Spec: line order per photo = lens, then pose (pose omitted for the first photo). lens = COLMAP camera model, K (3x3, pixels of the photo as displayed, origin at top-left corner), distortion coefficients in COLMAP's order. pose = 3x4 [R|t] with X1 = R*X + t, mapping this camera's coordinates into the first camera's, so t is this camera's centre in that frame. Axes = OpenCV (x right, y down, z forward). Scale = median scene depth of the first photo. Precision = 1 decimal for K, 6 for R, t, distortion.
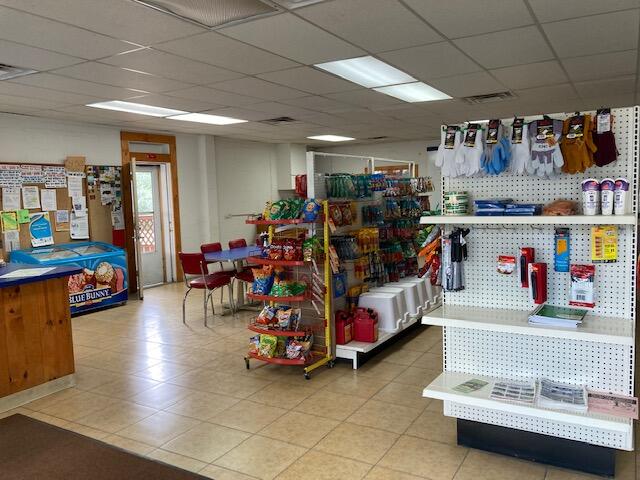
lens RADIAL K [[523.4, 0, 317.9], [0, 523.4, 241.0], [0, 0, 1]] dist [0.010222, -0.008290]
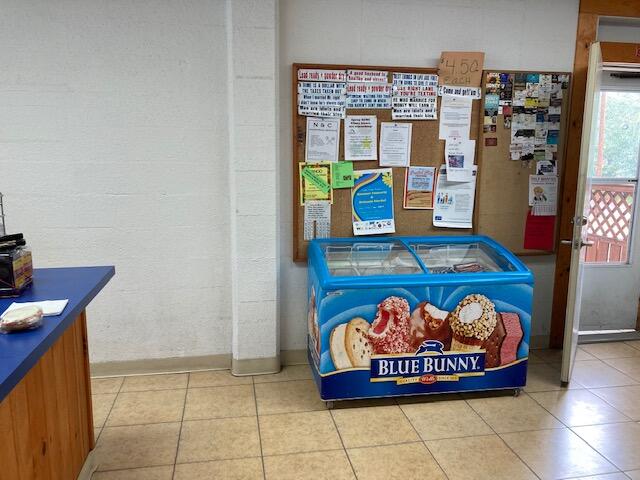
lens RADIAL K [[523.4, 0, 315.5], [0, 523.4, 241.0], [0, 0, 1]] dist [0.010222, -0.008290]
pose [[0.639075, 0.163125, -0.751647, -0.172303], [-0.097882, 0.986554, 0.130883, -0.044145], [0.762891, -0.010071, 0.646449, 0.604817]]
